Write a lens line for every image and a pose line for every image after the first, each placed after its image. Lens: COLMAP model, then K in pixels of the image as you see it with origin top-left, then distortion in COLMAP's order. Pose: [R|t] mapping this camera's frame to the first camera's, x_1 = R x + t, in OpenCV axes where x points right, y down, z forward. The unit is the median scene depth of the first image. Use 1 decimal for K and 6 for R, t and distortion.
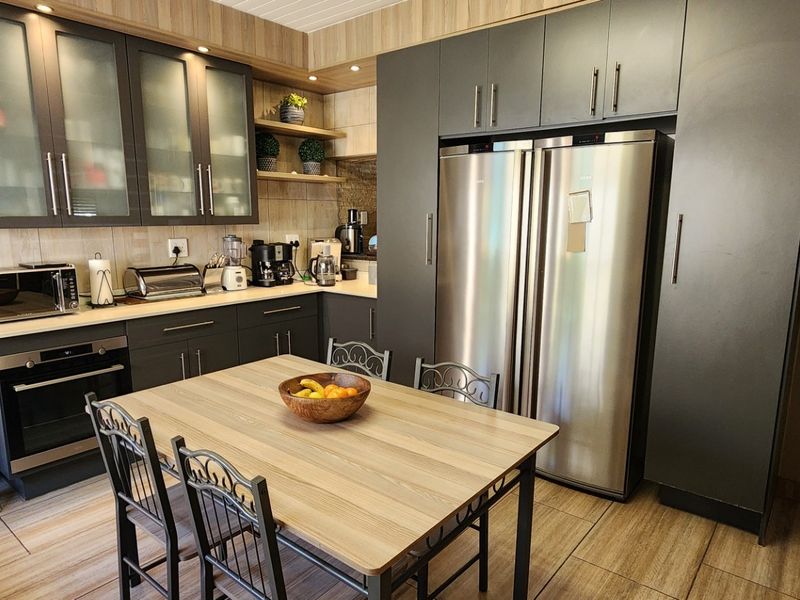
lens RADIAL K [[534.8, 0, 400.6], [0, 534.8, 305.7], [0, 0, 1]] dist [0.017479, -0.008070]
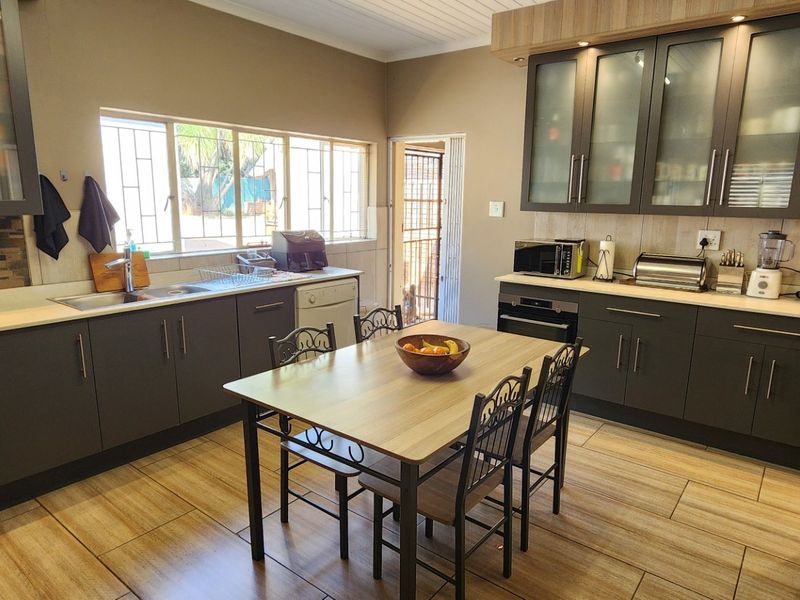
lens RADIAL K [[534.8, 0, 400.3], [0, 534.8, 304.9], [0, 0, 1]] dist [0.017479, -0.008070]
pose [[0.022167, 0.201891, -0.979157, 0.541584], [-0.184587, 0.963386, 0.194460, -0.084430], [0.982566, 0.176429, 0.058622, 0.445503]]
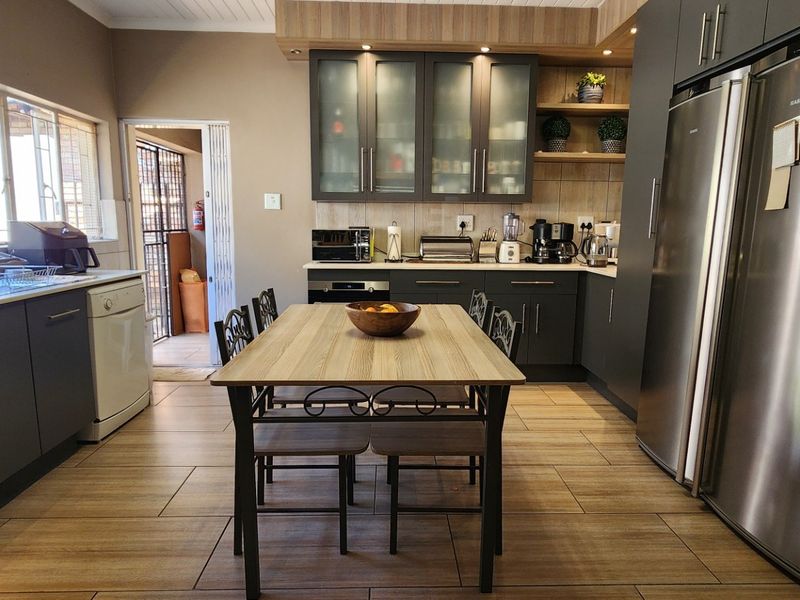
lens RADIAL K [[534.8, 0, 402.7], [0, 534.8, 304.2], [0, 0, 1]] dist [0.017479, -0.008070]
pose [[0.659505, 0.116338, -0.742643, 0.409296], [-0.137072, 0.989999, 0.033361, 0.051440], [0.739097, 0.079794, 0.668856, 0.122989]]
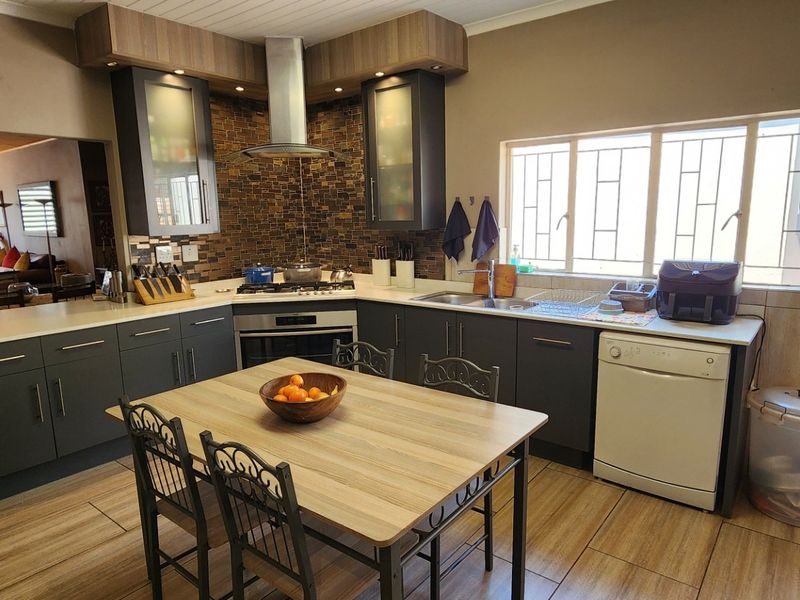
lens RADIAL K [[534.8, 0, 399.2], [0, 534.8, 299.3], [0, 0, 1]] dist [0.017479, -0.008070]
pose [[-0.999747, 0.017868, -0.013658, -0.169167], [0.012390, 0.944414, 0.328526, -0.186677], [0.018769, 0.328273, -0.944396, 1.023945]]
